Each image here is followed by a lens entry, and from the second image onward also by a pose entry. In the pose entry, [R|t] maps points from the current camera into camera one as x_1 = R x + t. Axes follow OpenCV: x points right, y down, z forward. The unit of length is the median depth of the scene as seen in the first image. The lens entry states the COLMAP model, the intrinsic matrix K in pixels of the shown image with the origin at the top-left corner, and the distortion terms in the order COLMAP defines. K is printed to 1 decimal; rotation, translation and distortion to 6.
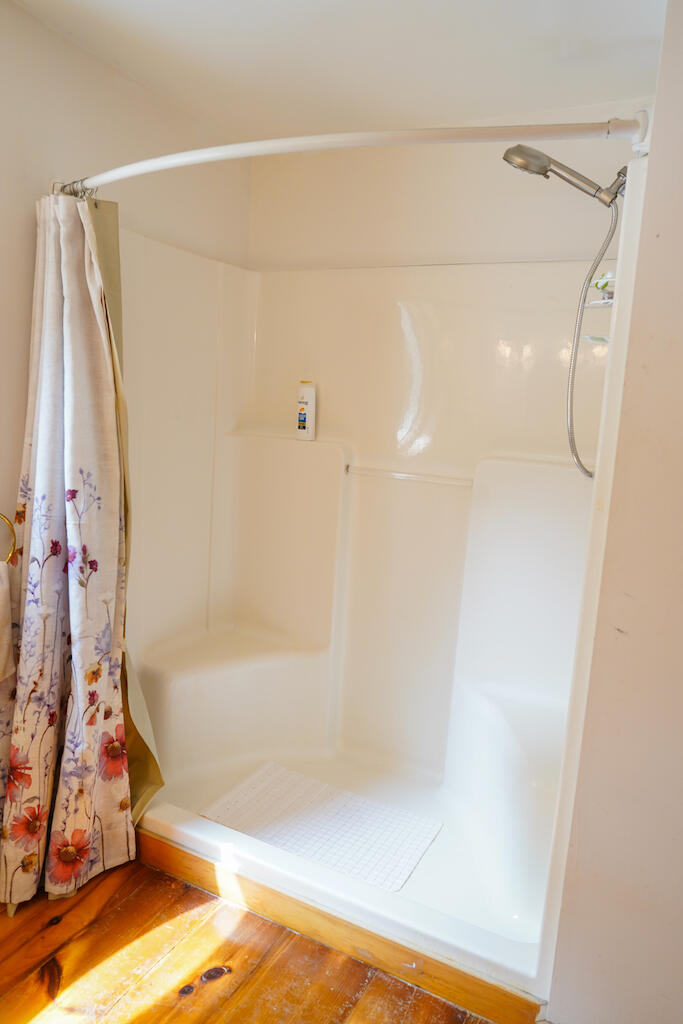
lens RADIAL K [[706.3, 0, 345.6], [0, 706.3, 510.6], [0, 0, 1]] dist [-0.045255, 0.060013]
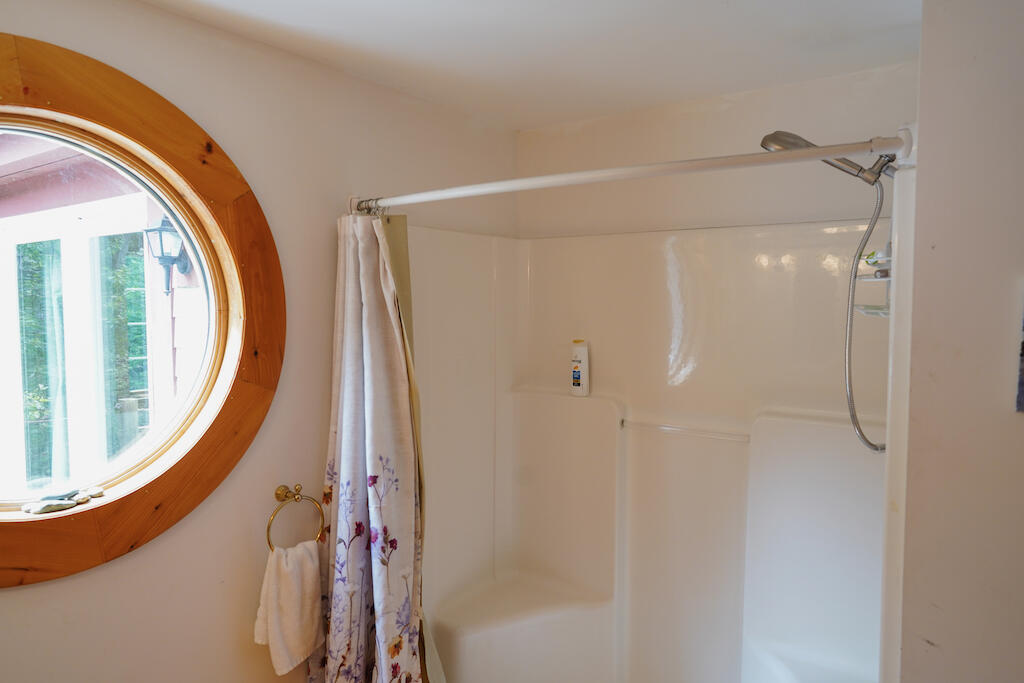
lens RADIAL K [[680.4, 0, 507.6], [0, 680.4, 342.3], [0, 0, 1]] dist [-0.042179, 0.052606]
pose [[0.987922, -0.052245, -0.145879, -0.017525], [0.038320, 0.994577, -0.096686, -0.123426], [0.150139, 0.089928, 0.984566, -0.025886]]
